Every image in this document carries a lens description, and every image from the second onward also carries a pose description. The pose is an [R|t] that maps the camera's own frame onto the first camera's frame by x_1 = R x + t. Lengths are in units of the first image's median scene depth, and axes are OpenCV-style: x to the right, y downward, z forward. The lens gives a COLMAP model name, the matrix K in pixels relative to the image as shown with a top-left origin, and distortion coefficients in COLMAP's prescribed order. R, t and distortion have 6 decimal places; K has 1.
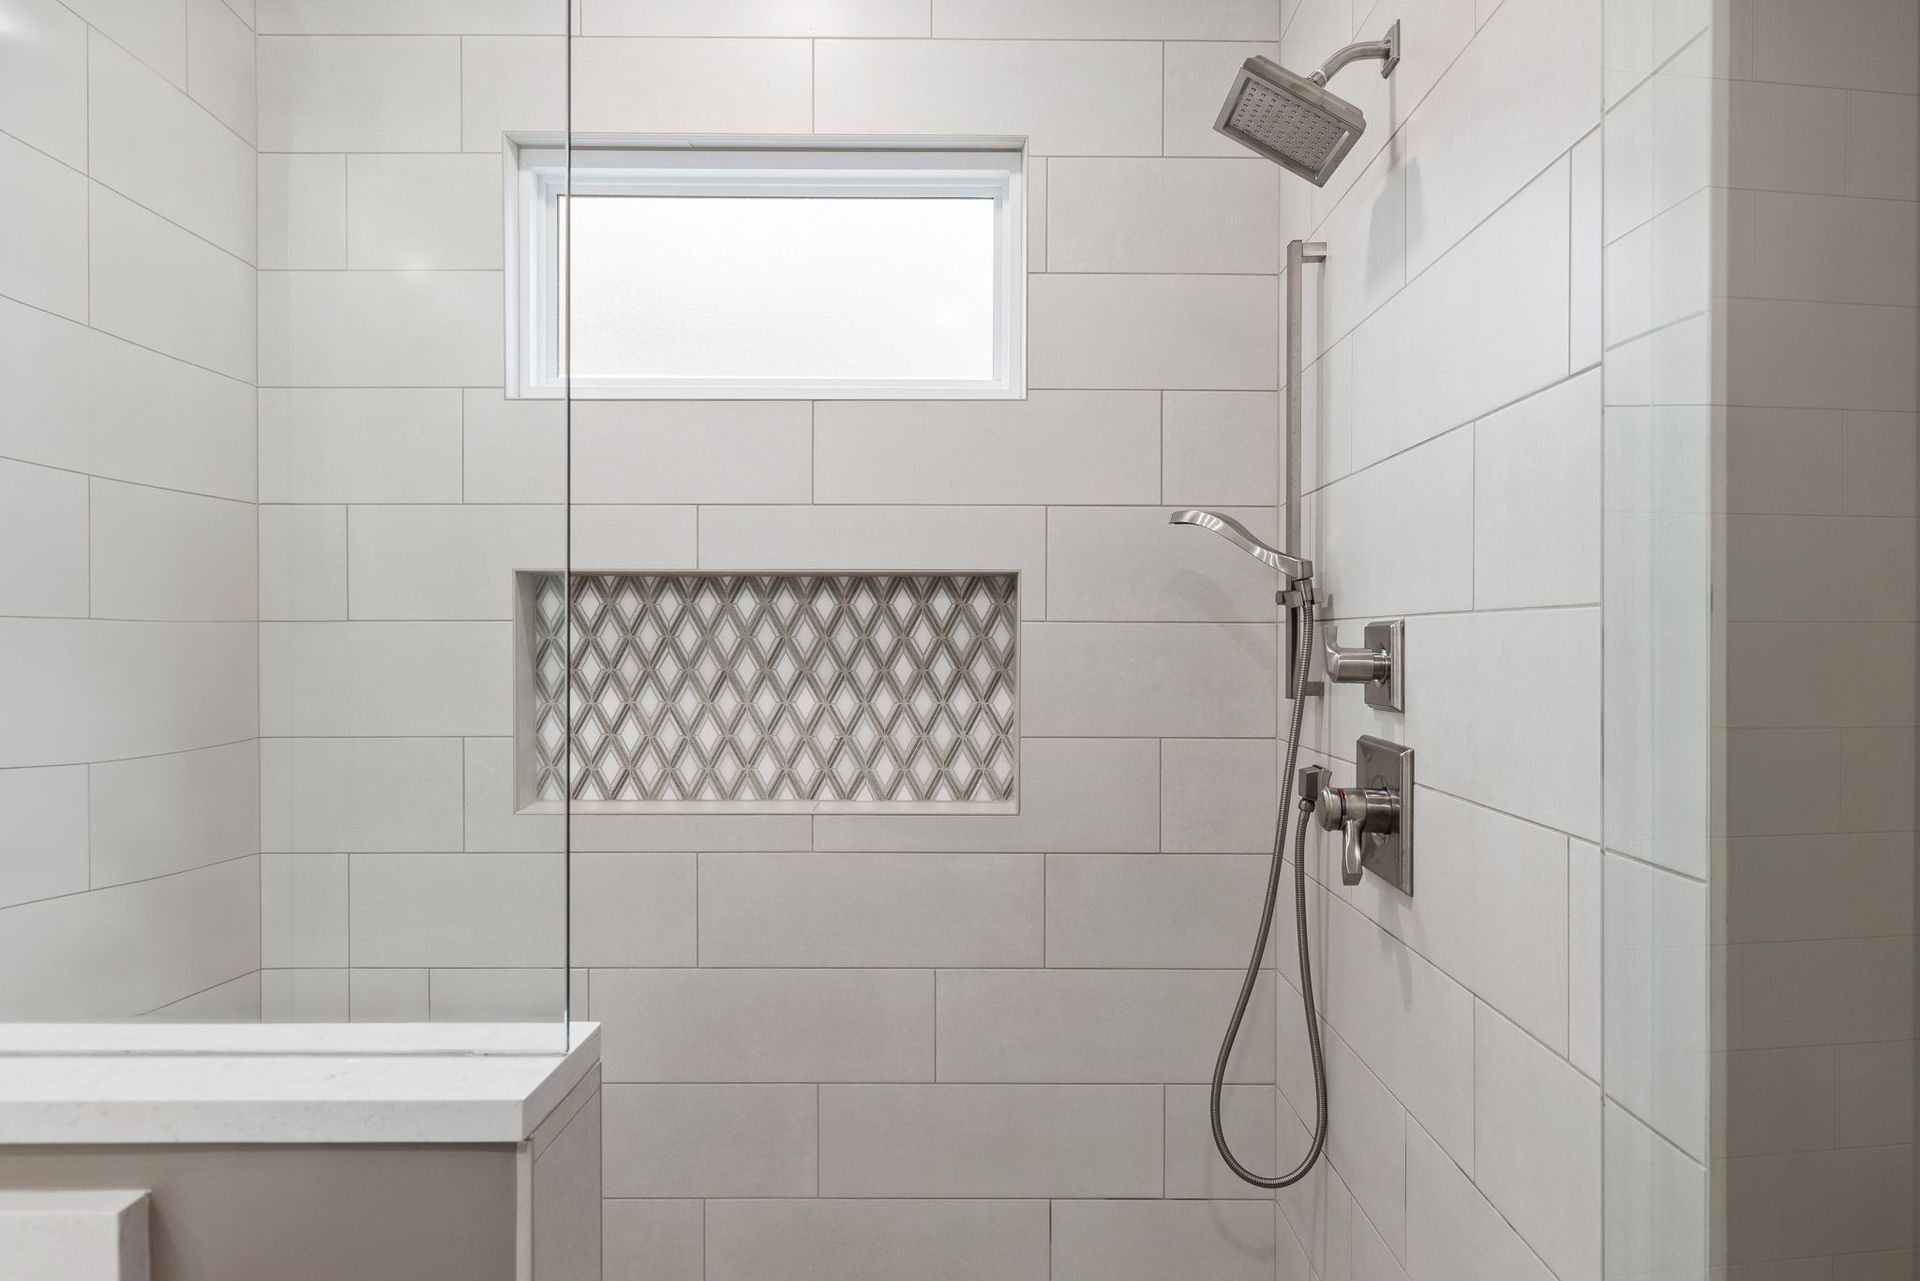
lens RADIAL K [[1170.7, 0, 963.2], [0, 1170.7, 641.9], [0, 0, 1]] dist [0.014386, -0.008464]
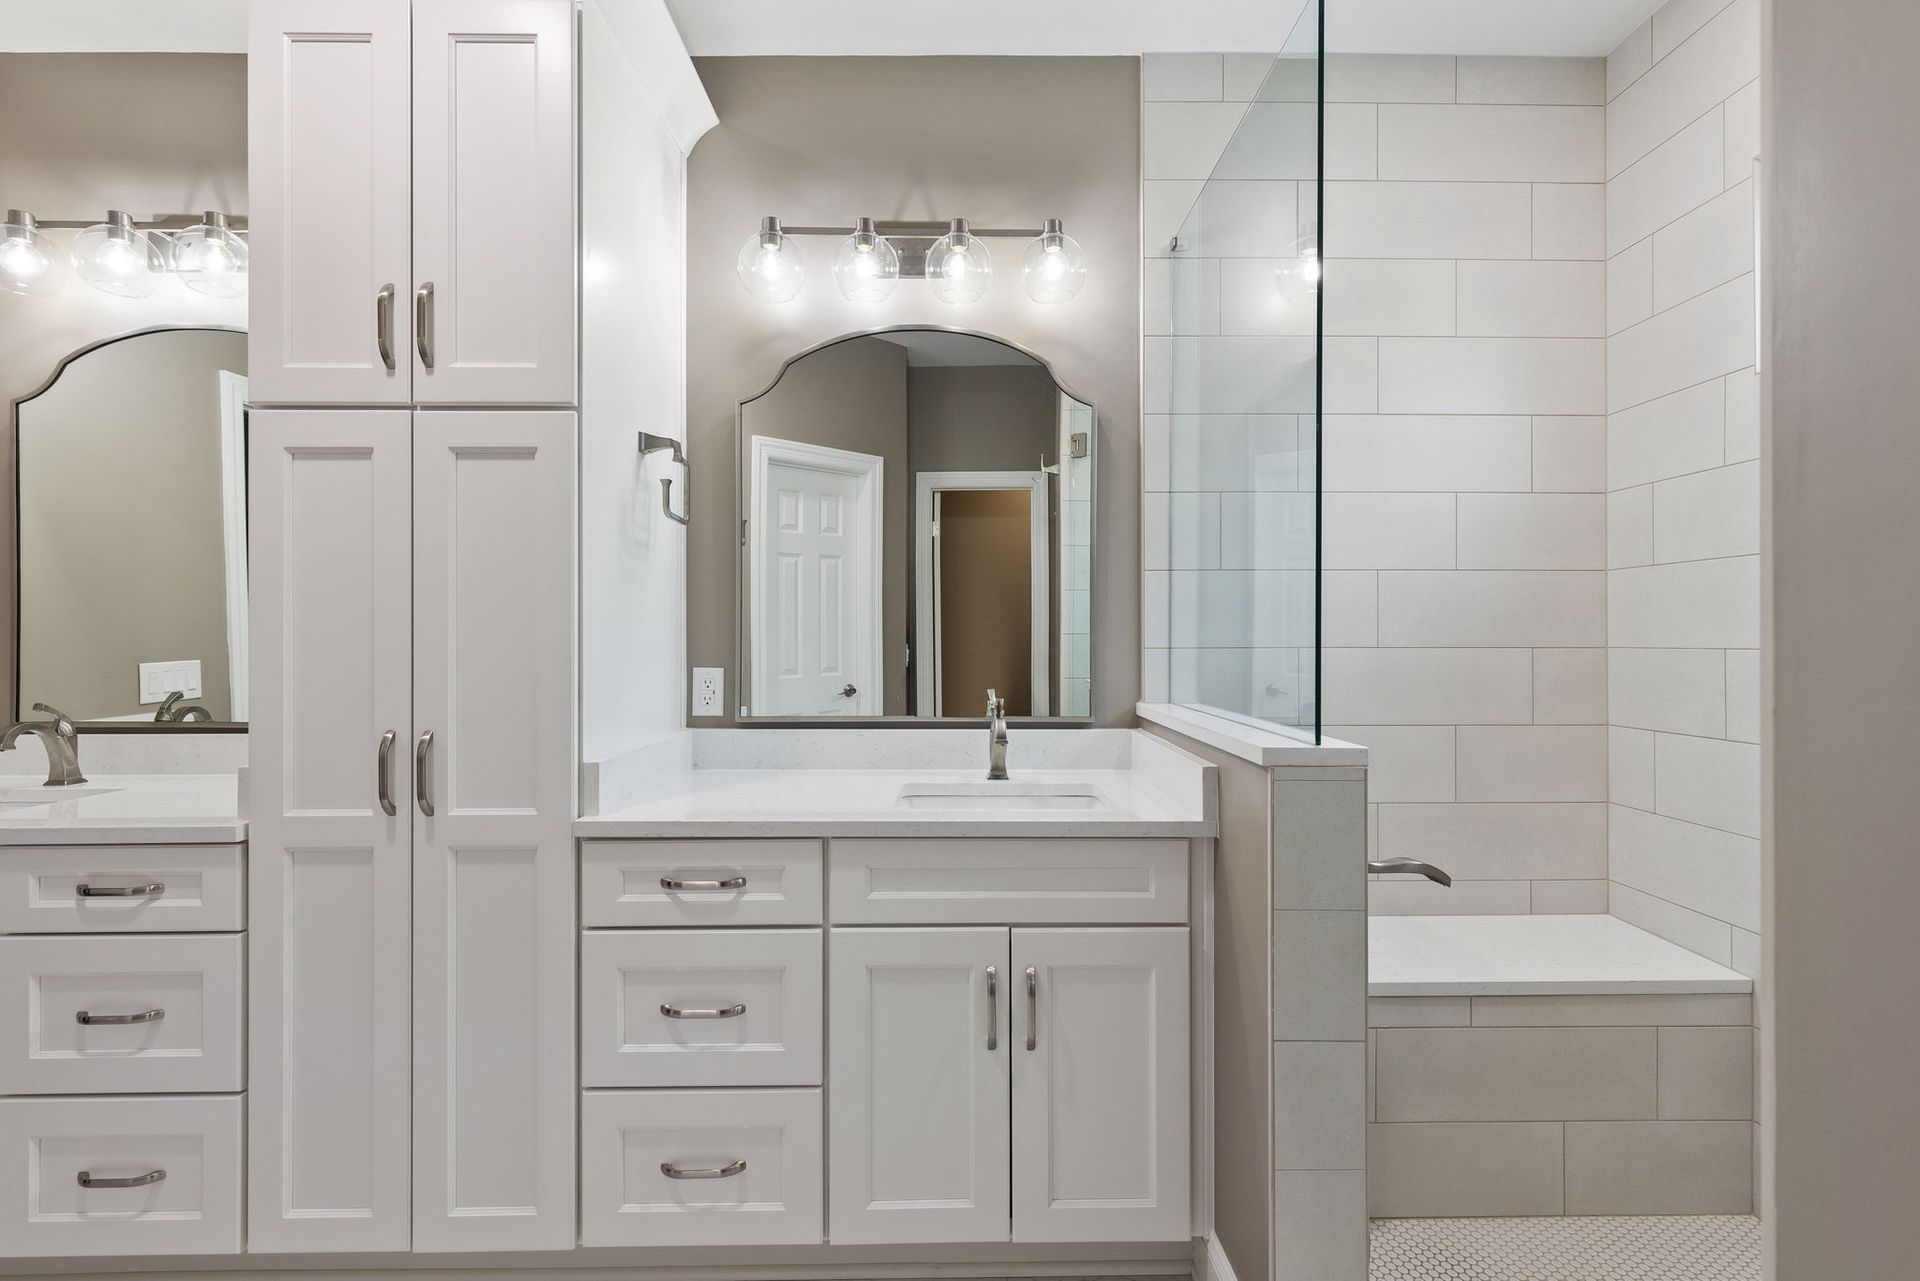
lens RADIAL K [[870.7, 0, 953.6], [0, 870.7, 635.2], [0, 0, 1]] dist [0.006230, -0.003067]
pose [[-0.002465, -0.004819, -0.999985, 0.500965], [-0.001882, 0.999987, -0.004814, 0.068525], [0.999995, 0.001870, -0.002475, 0.156112]]
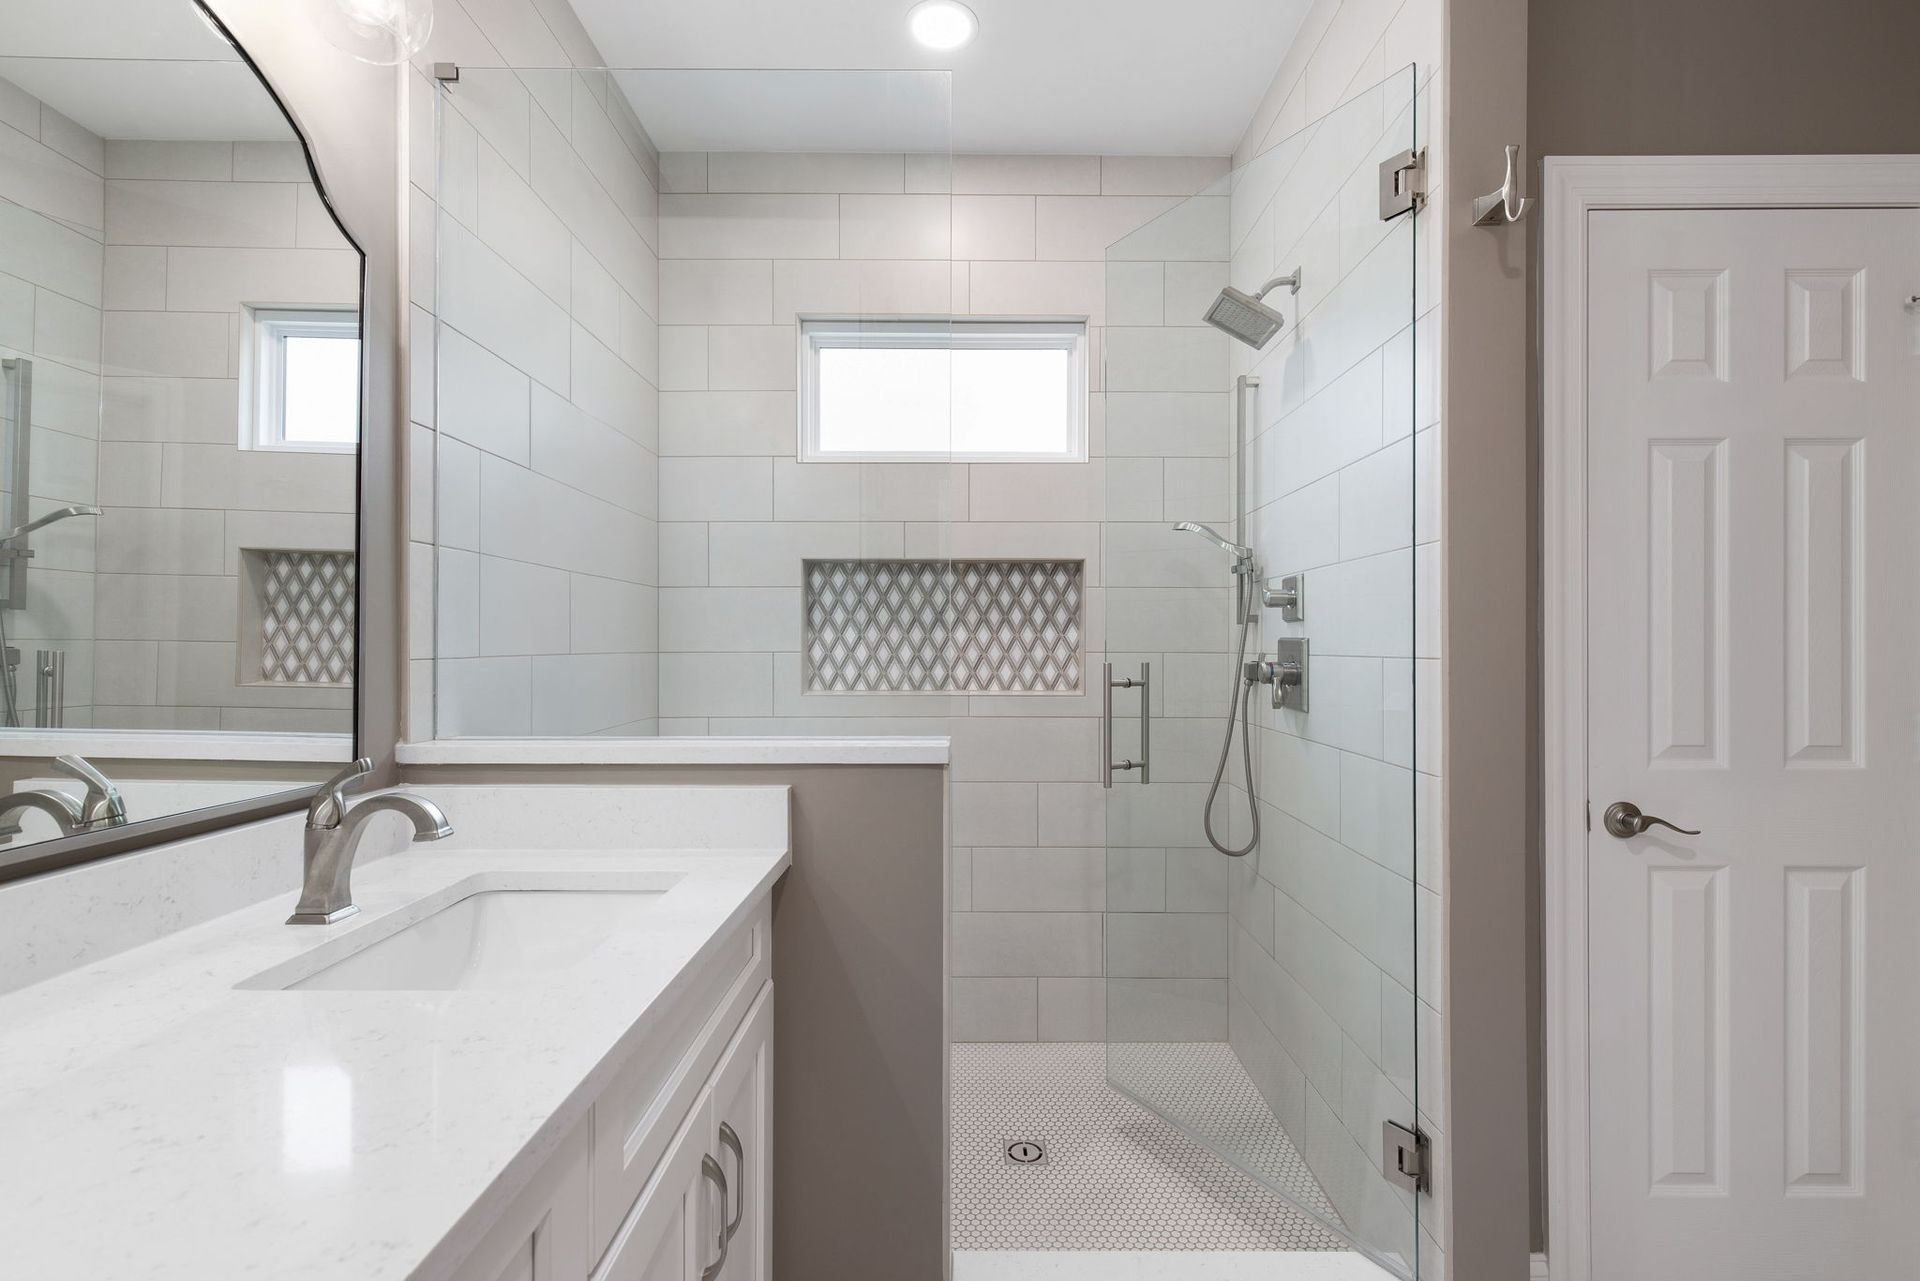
lens RADIAL K [[870.7, 0, 962.2], [0, 870.7, 645.4], [0, 0, 1]] dist [0.006230, -0.003067]
pose [[0.999986, -0.000481, -0.005239, -0.125719], [0.000475, 0.999999, -0.001070, 0.068964], [0.005240, 0.001068, 0.999986, -0.309474]]
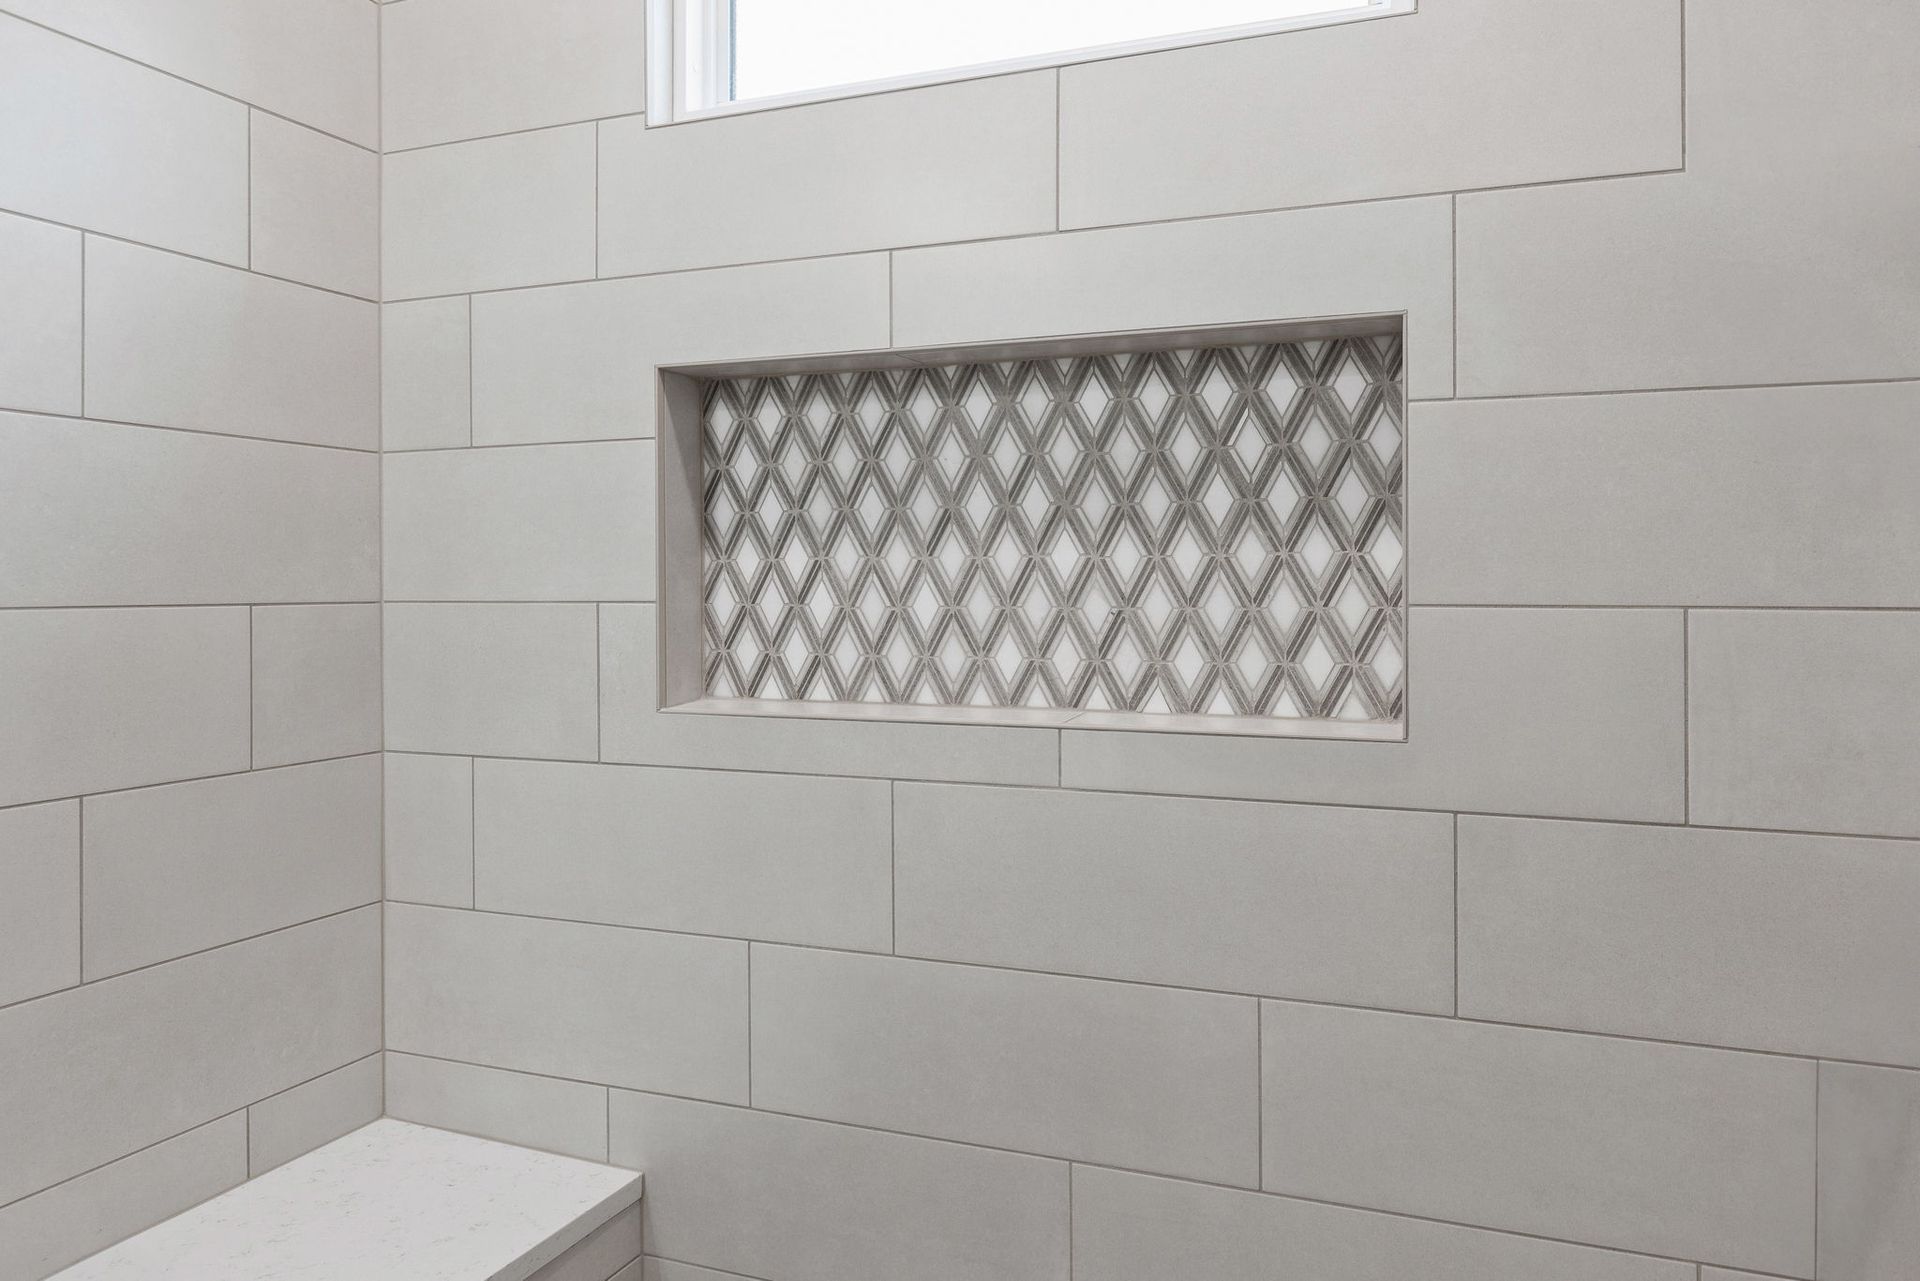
lens RADIAL K [[1276.1, 0, 1000.5], [0, 1276.1, 580.1], [0, 0, 1]] dist [-0.010239, -0.003402]
pose [[0.937523, -0.004578, -0.347892, 0.073947], [0.002614, 0.999978, -0.006115, 0.069341], [0.347912, 0.004824, 0.937515, 0.336749]]
